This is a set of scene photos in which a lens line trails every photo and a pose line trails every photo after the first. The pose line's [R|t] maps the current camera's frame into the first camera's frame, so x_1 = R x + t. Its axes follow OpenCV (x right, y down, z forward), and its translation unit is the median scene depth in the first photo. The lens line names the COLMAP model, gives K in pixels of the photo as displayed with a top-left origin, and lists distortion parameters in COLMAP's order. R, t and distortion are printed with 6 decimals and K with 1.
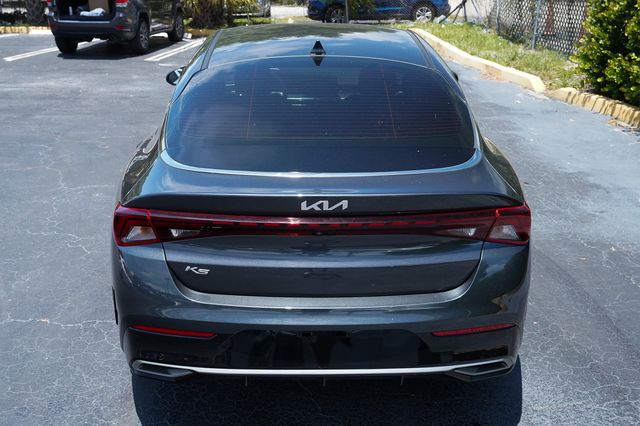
lens RADIAL K [[634.0, 0, 314.2], [0, 634.0, 230.8], [0, 0, 1]] dist [0.045086, 0.000000]
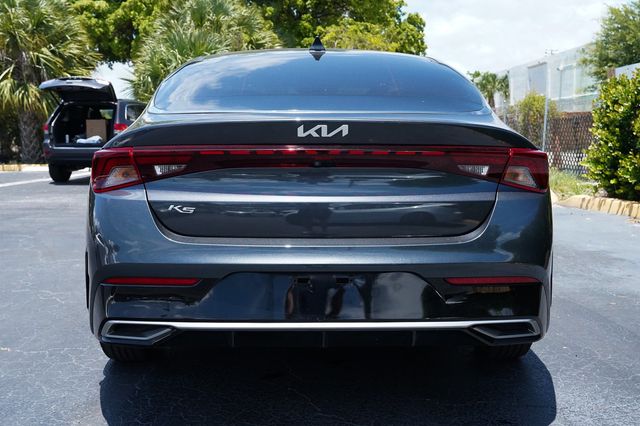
lens RADIAL K [[685.2, 0, 322.3], [0, 685.2, 215.6], [0, 0, 1]] dist [0.038208, 0.000000]
pose [[0.999967, -0.000928, 0.008069, 0.004833], [0.002803, 0.971854, -0.235568, 0.213198], [-0.007623, 0.235582, 0.971824, 0.041502]]
